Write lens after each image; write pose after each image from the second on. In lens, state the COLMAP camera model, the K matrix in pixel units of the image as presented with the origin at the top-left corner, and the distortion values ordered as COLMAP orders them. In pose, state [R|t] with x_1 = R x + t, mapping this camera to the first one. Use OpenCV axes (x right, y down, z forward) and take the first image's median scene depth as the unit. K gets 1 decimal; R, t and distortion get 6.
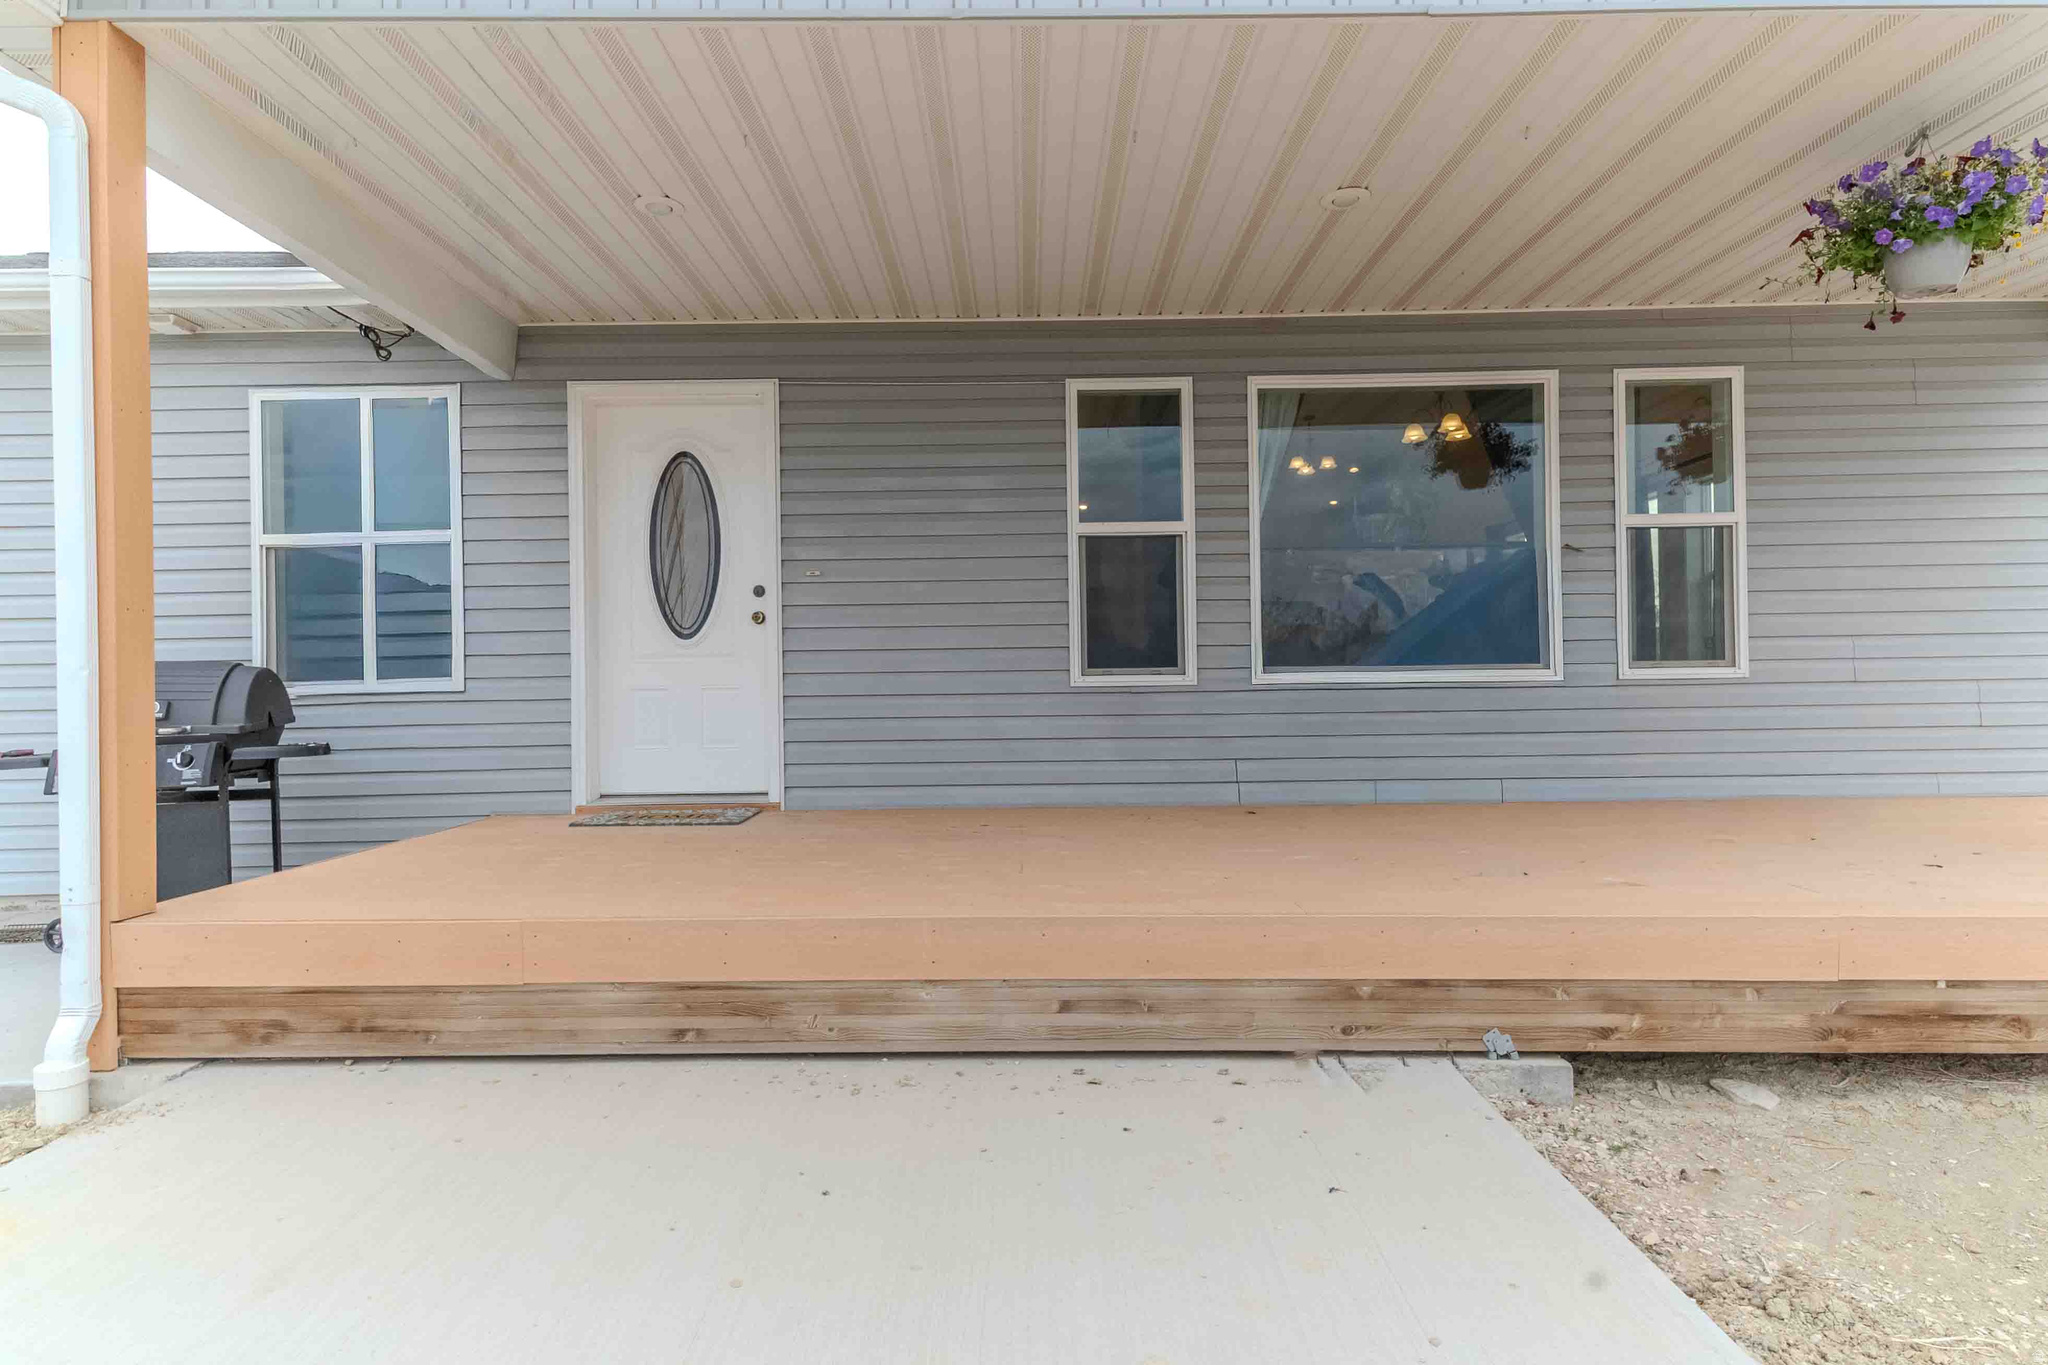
lens RADIAL K [[1093.4, 0, 1020.3], [0, 1093.4, 657.7], [0, 0, 1]] dist [0.045259, -0.029733]
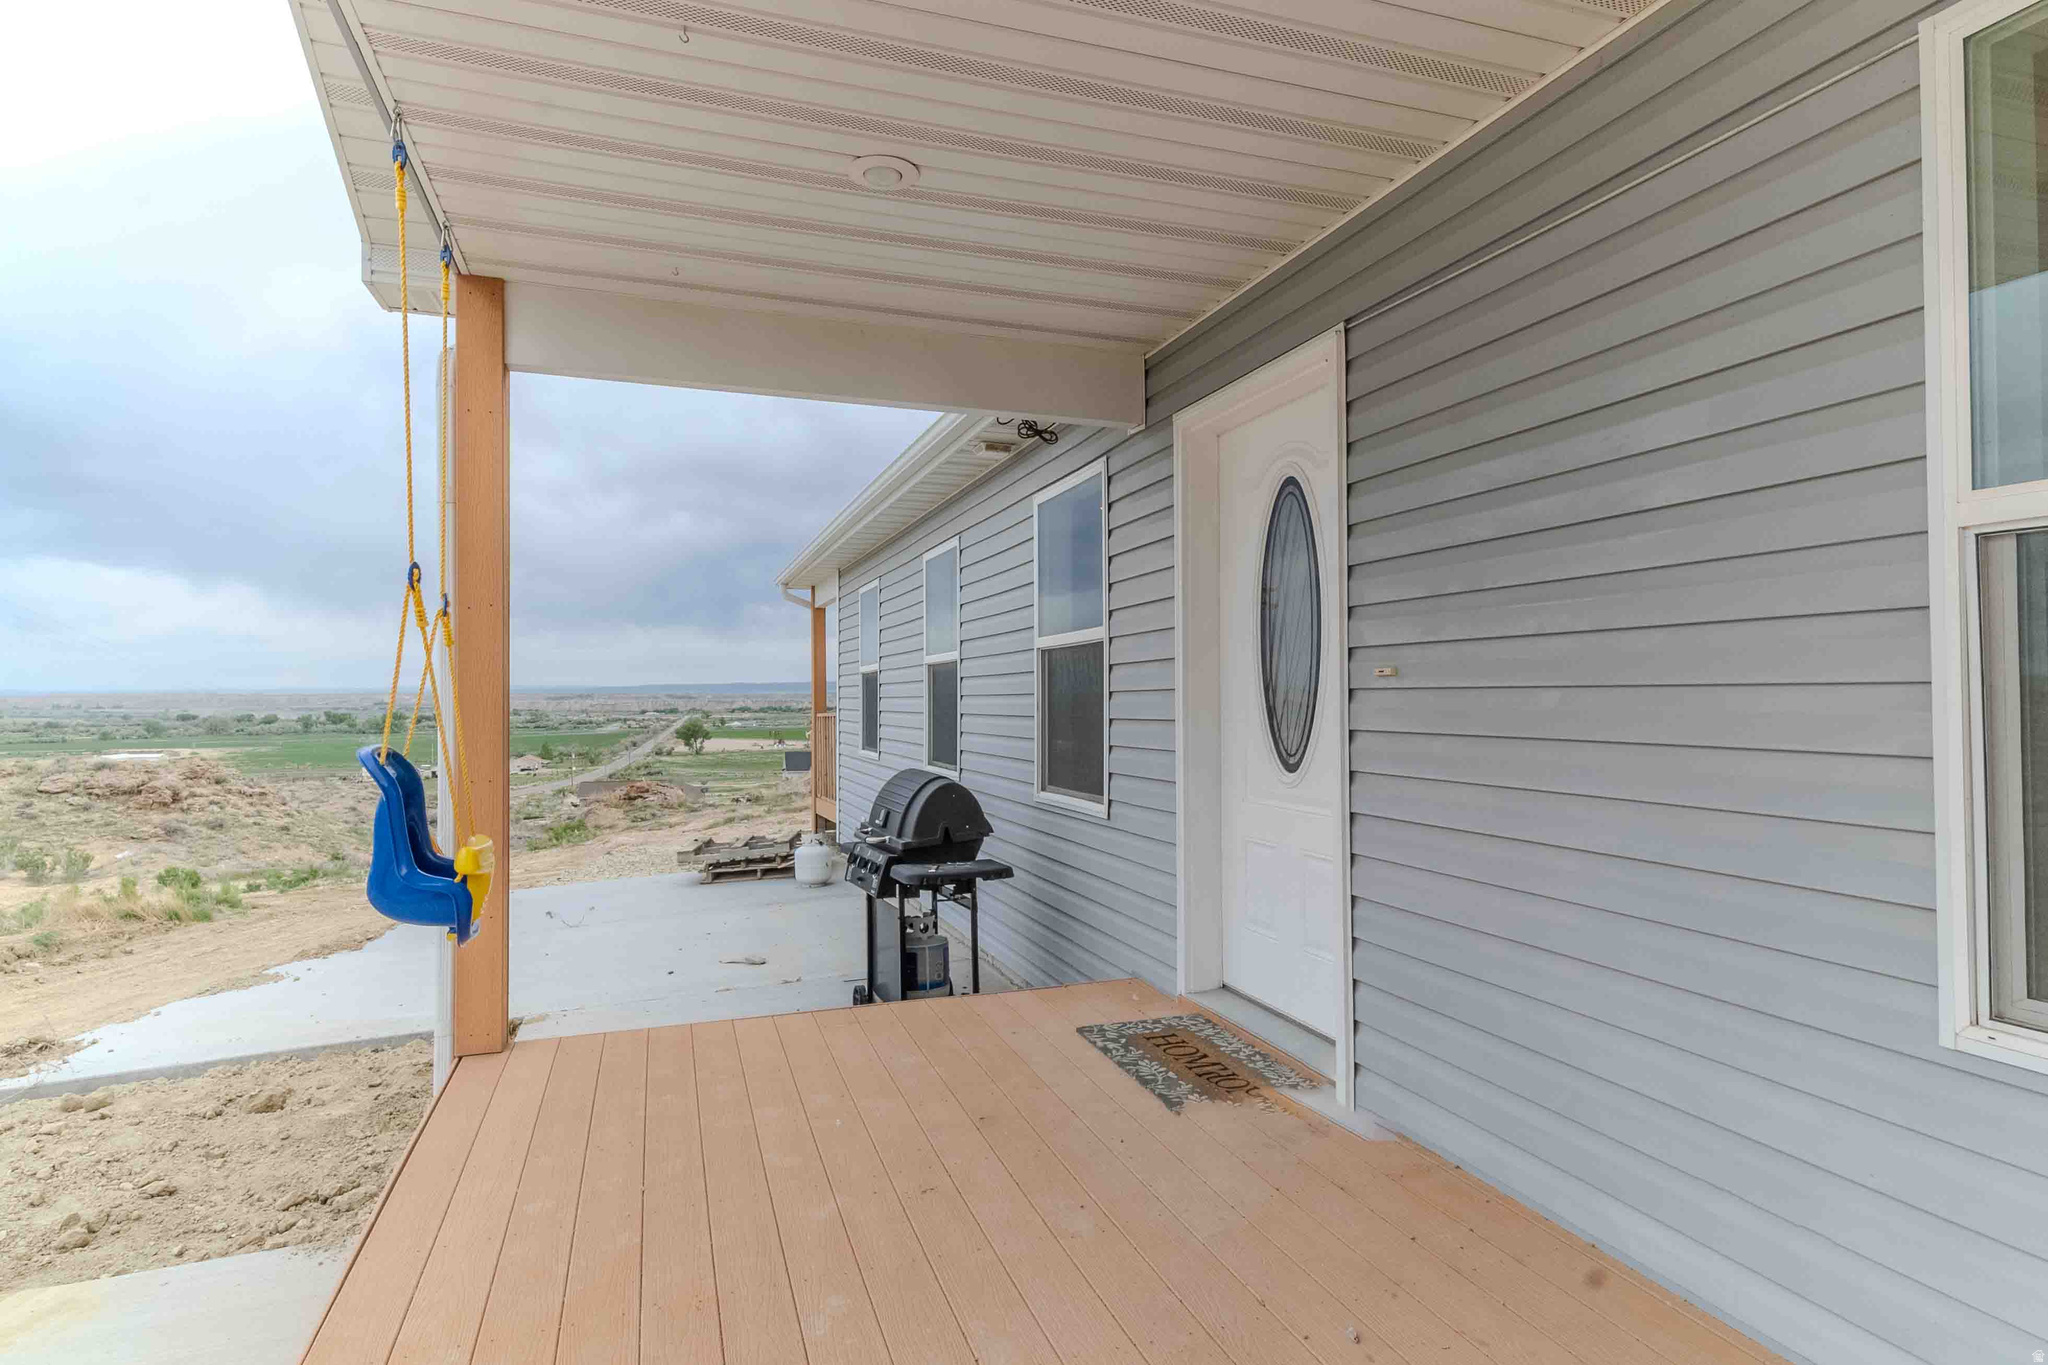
lens RADIAL K [[1093.4, 0, 1020.3], [0, 1093.4, 657.7], [0, 0, 1]] dist [0.045259, -0.029733]
pose [[0.328366, -0.020141, -0.944336, 0.251719], [0.032442, 0.999423, -0.010035, -0.083454], [0.943993, -0.027341, 0.328830, 0.658683]]
